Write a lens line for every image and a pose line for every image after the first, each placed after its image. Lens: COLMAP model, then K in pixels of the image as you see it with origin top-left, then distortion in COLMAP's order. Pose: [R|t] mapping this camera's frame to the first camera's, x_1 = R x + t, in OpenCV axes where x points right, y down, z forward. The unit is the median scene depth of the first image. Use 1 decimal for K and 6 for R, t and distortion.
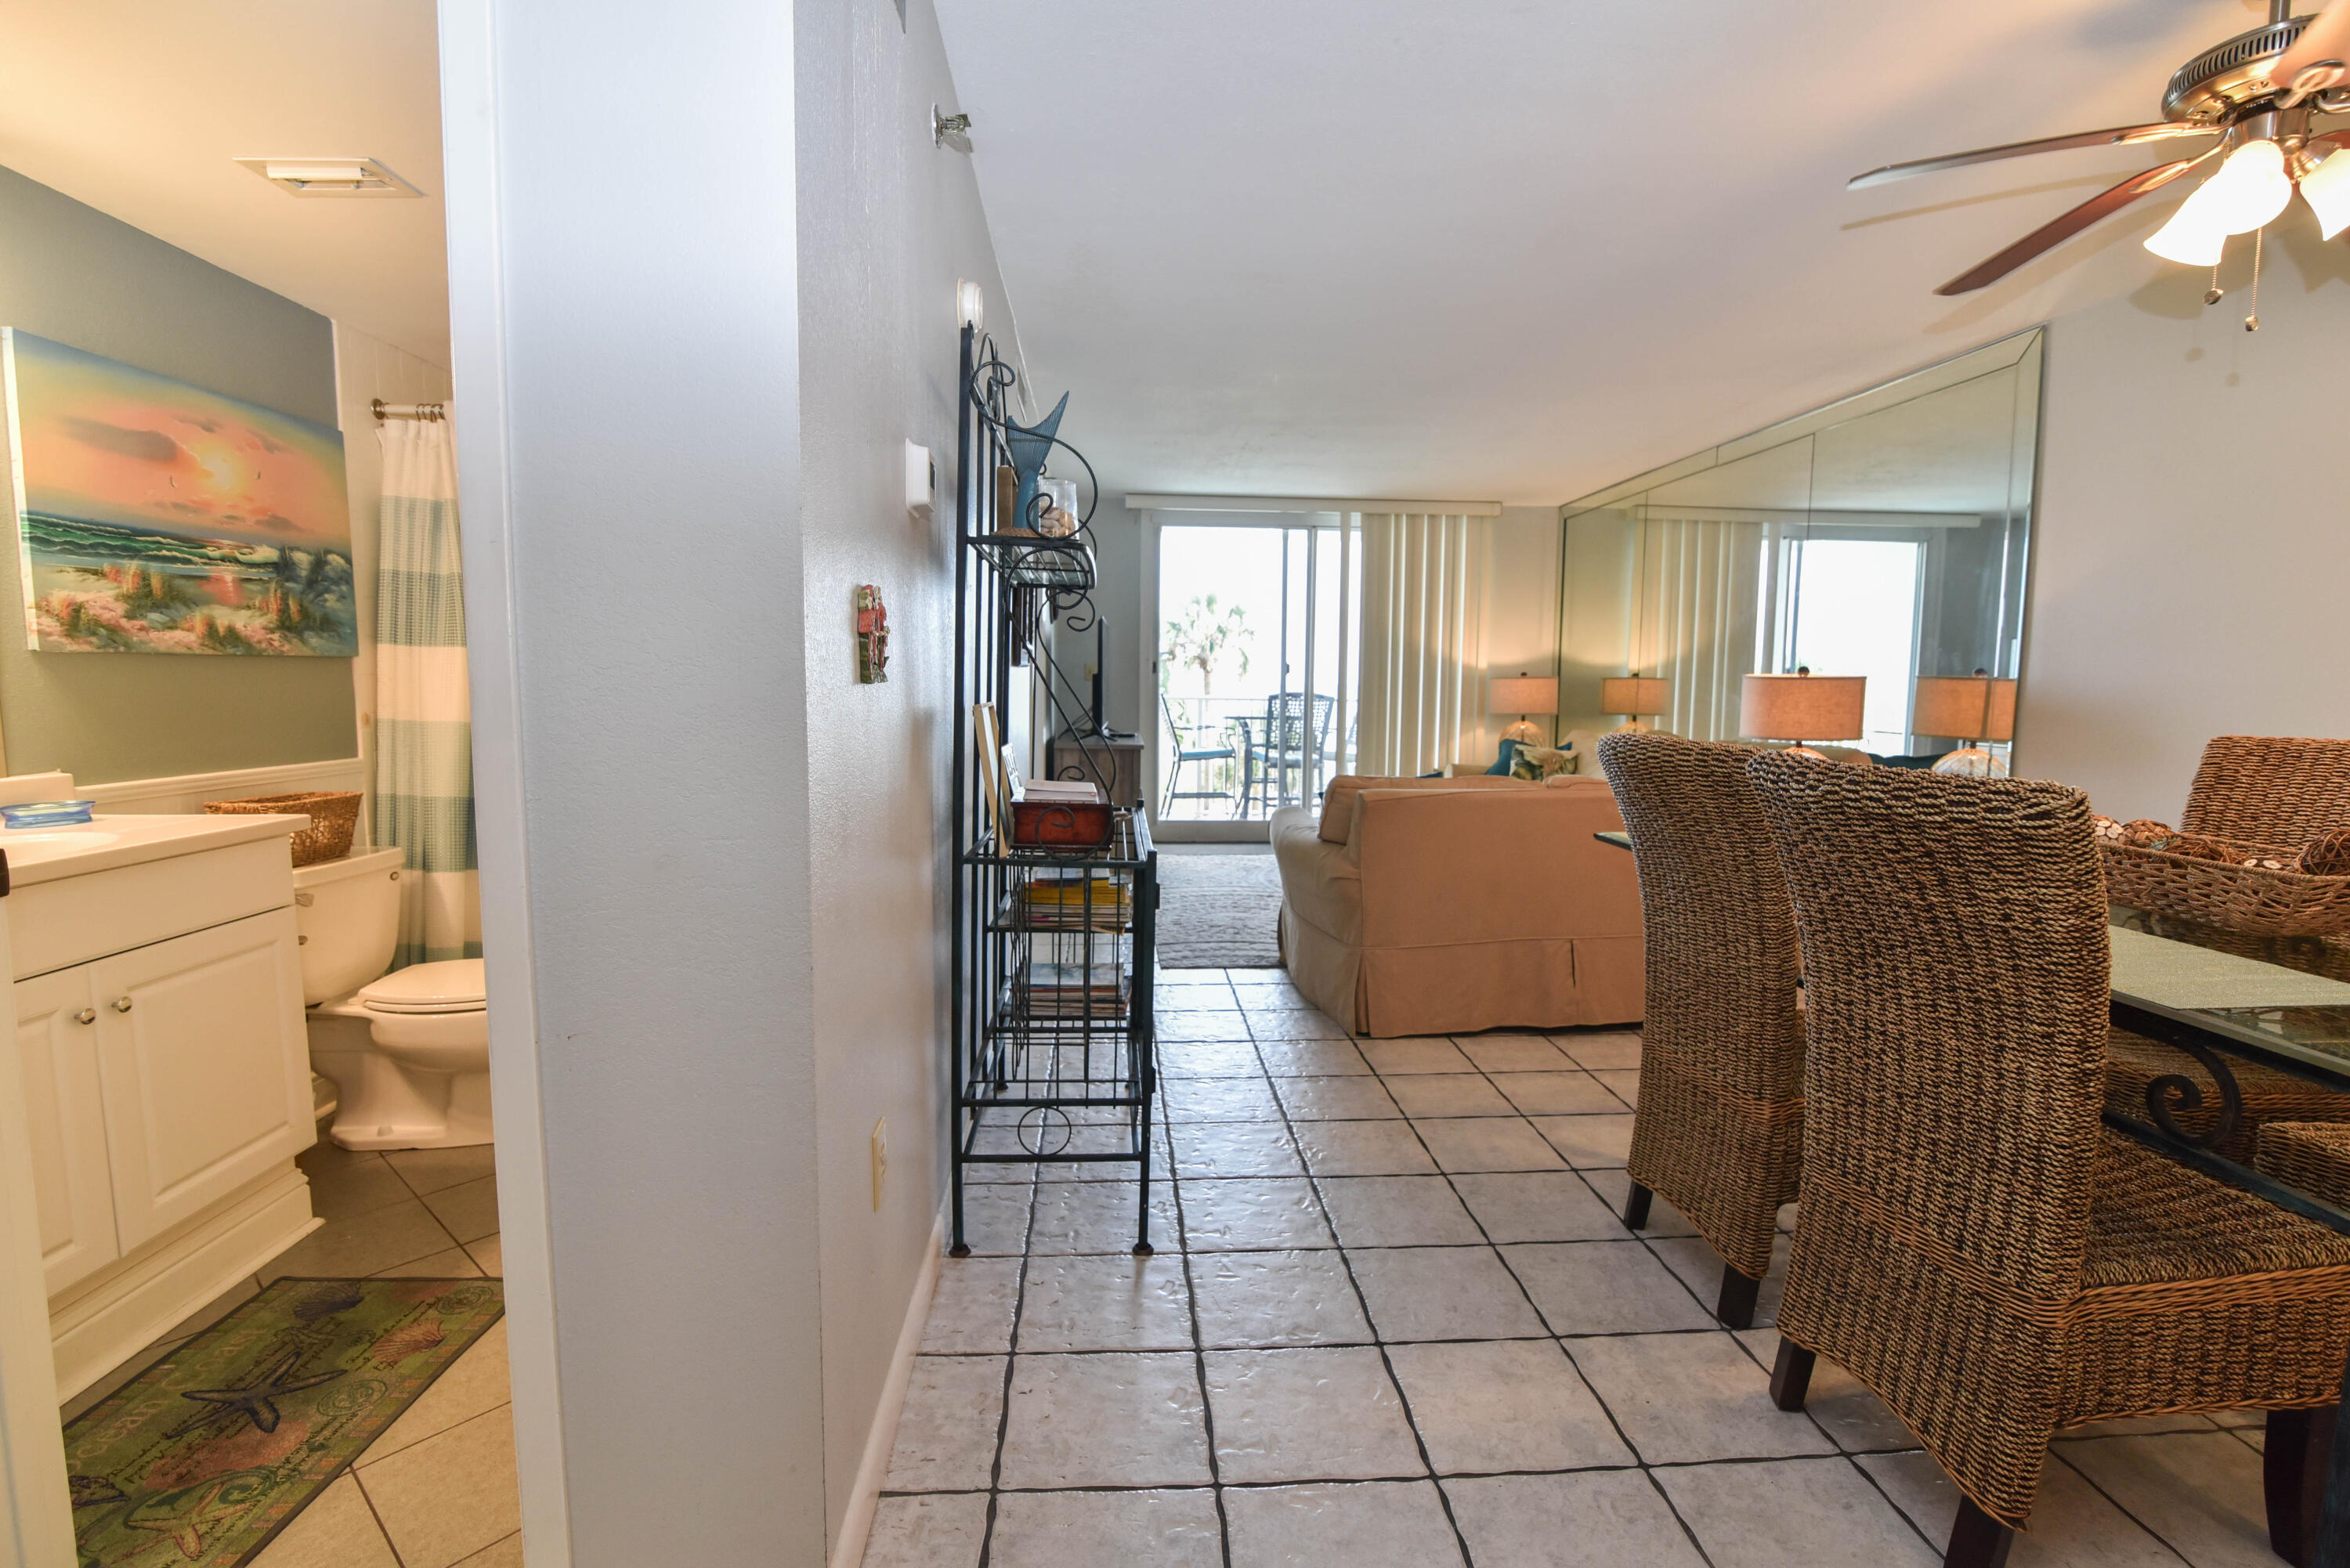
lens RADIAL K [[1073.0, 0, 1175.0], [0, 1073.0, 784.0], [0, 0, 1]] dist [-0.015386, 0.000796]
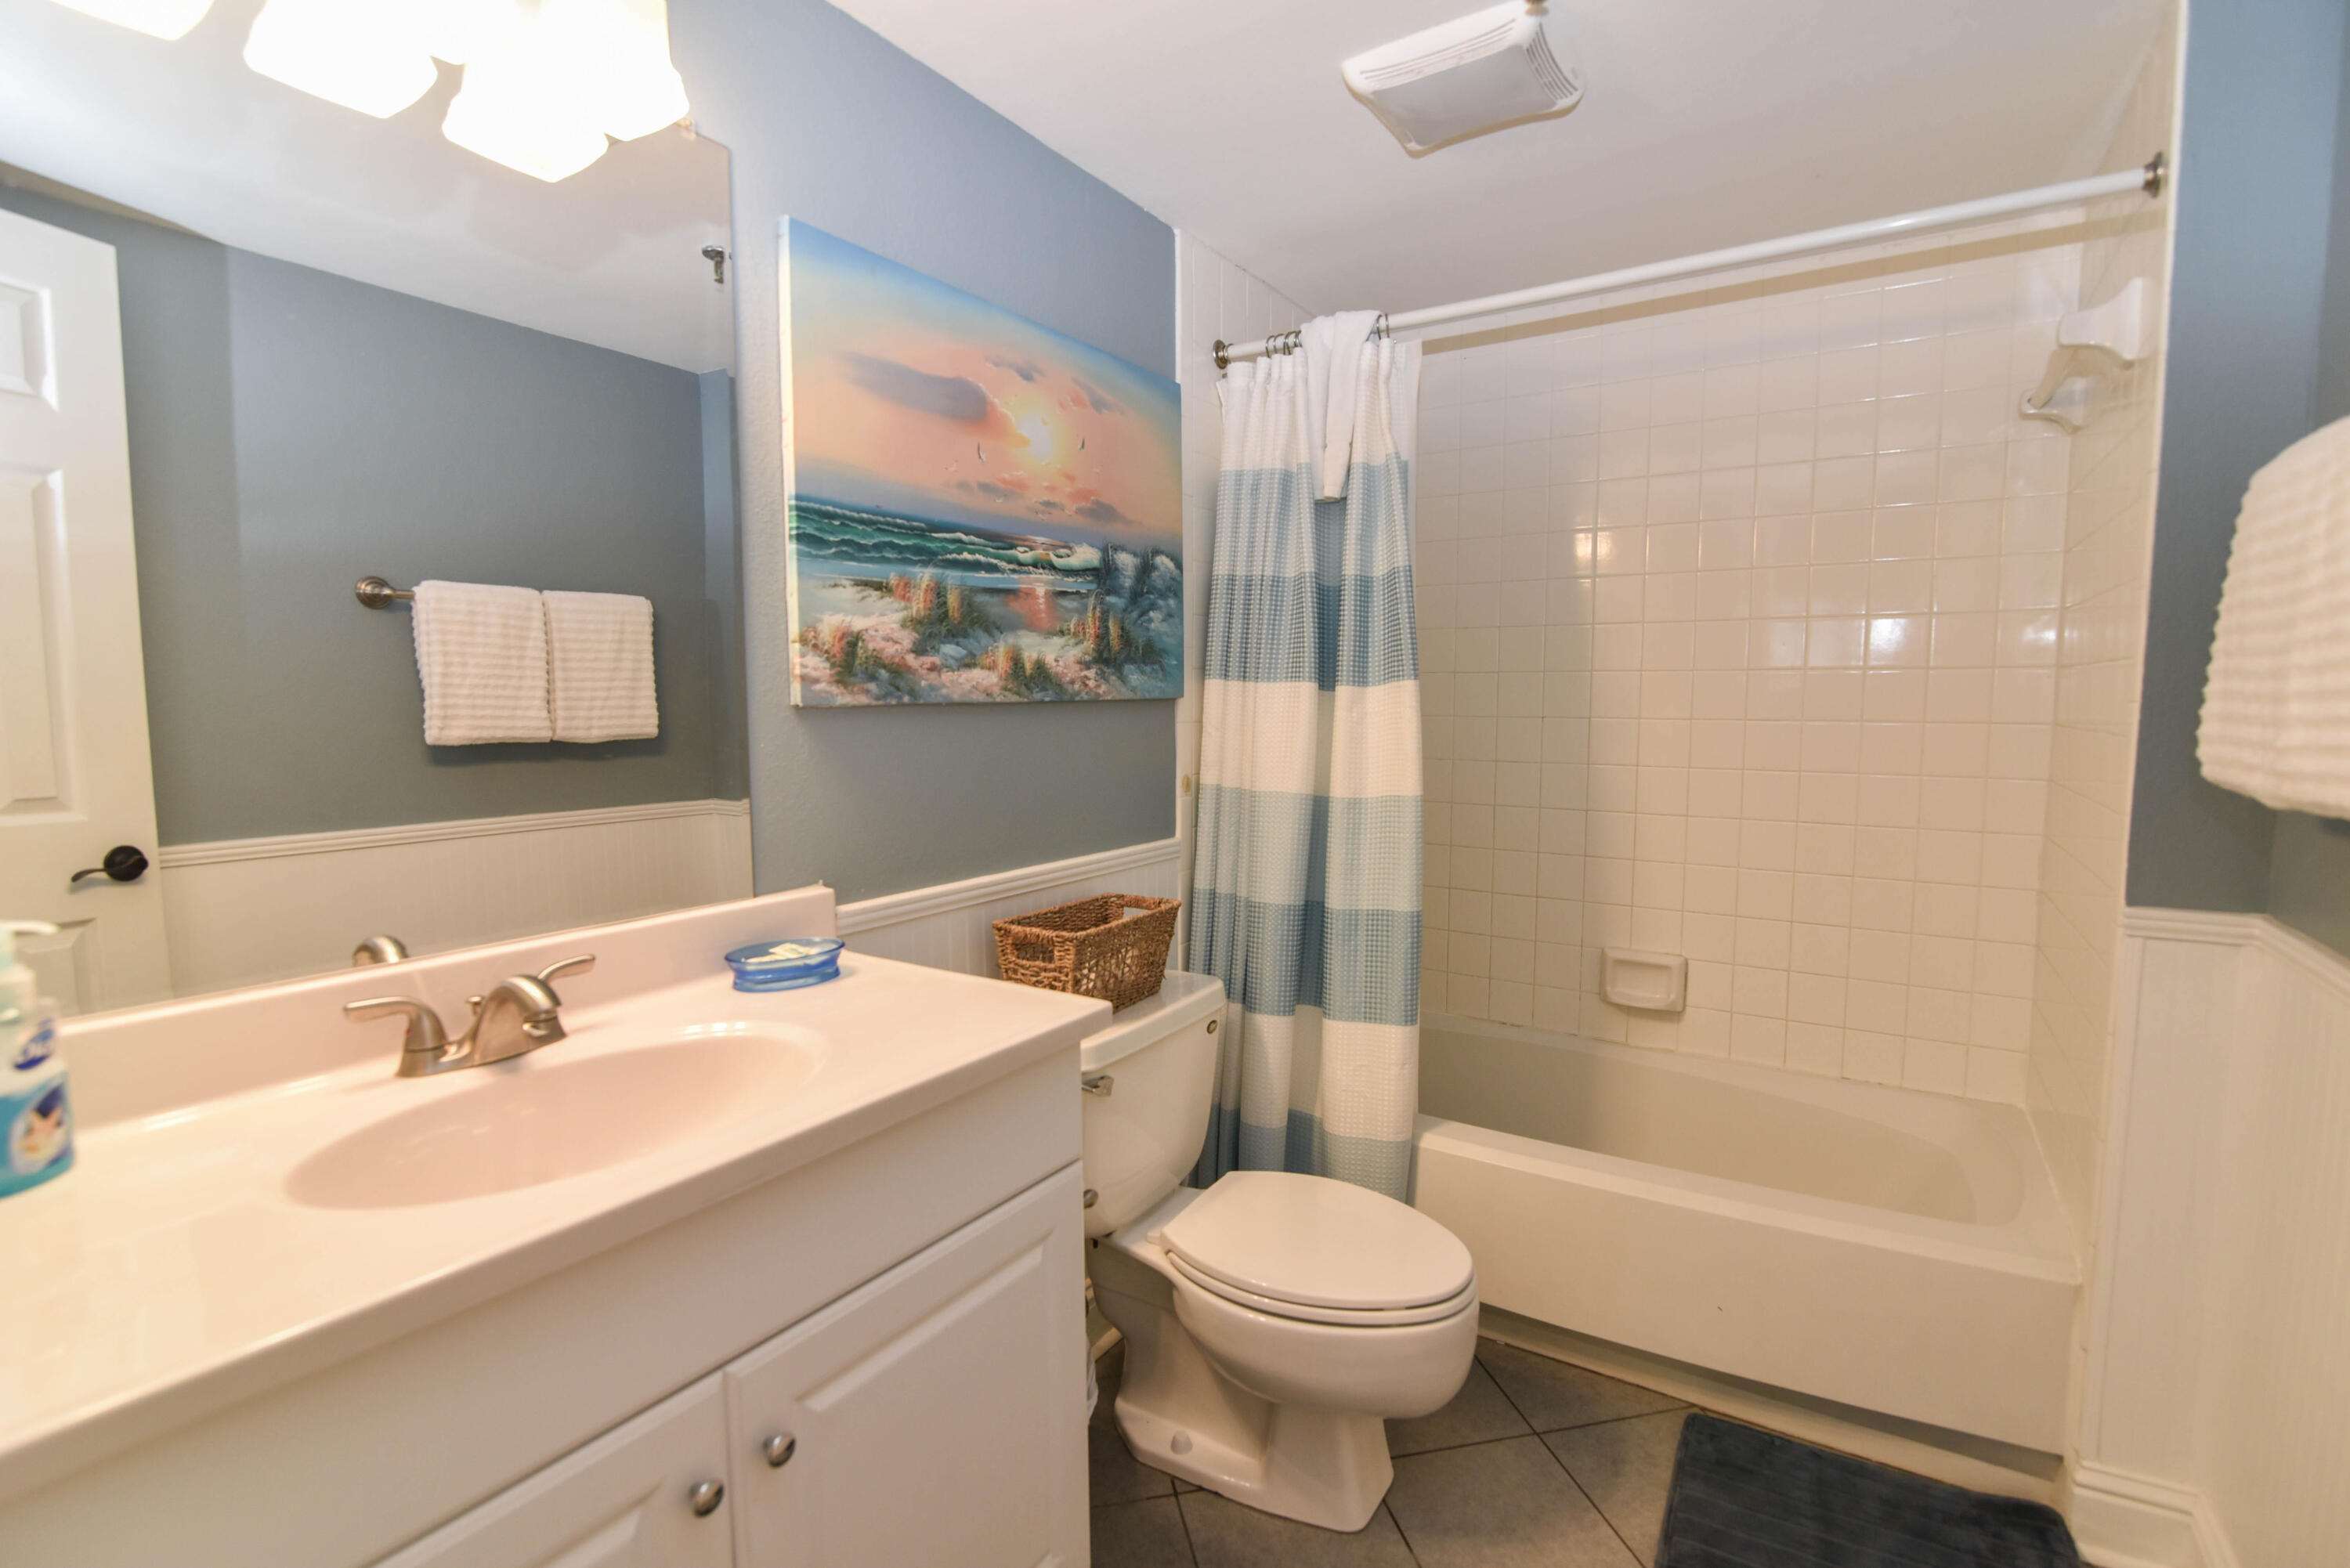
lens RADIAL K [[1073.0, 0, 1175.0], [0, 1073.0, 784.0], [0, 0, 1]] dist [-0.015386, 0.000796]
pose [[0.799913, 0.043097, -0.598567, -0.378206], [-0.051427, 0.998672, 0.003179, -0.071557], [0.597909, 0.028240, 0.801066, 0.470523]]
